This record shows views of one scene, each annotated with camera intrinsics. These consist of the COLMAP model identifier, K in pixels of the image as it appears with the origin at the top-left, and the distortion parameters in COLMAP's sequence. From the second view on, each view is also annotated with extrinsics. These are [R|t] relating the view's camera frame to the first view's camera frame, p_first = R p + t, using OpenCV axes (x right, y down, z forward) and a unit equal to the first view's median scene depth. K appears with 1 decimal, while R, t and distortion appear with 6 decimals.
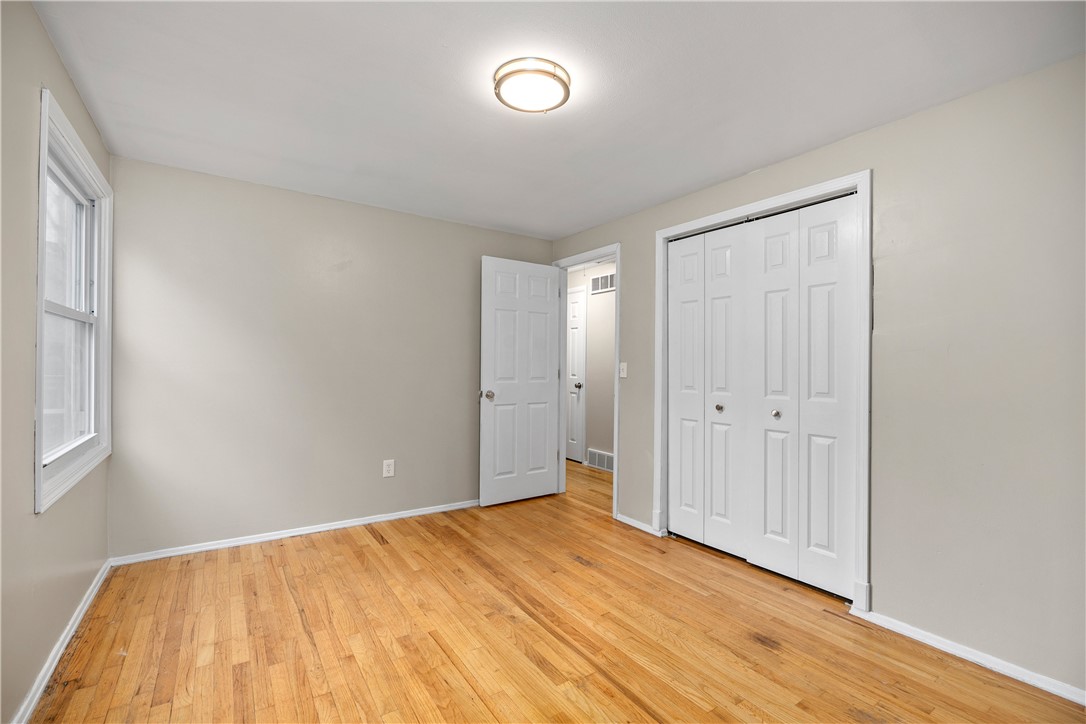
lens RADIAL K [[476.4, 0, 543.0], [0, 476.4, 362.0], [0, 0, 1]] dist [0.001324, 0.000254]
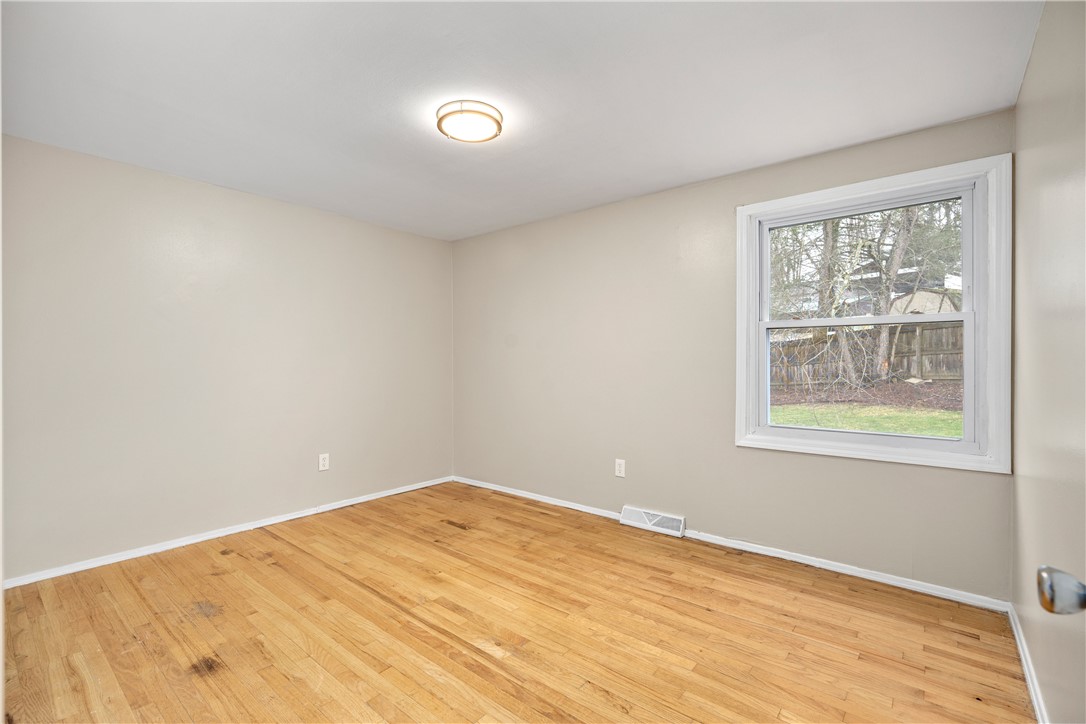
lens RADIAL K [[476.4, 0, 543.0], [0, 476.4, 362.0], [0, 0, 1]] dist [0.001324, 0.000254]
pose [[-0.960822, -0.011757, -0.276918, 0.116039], [-0.010233, 0.999924, -0.006946, 0.018954], [0.276978, -0.003840, -0.960868, 2.047959]]
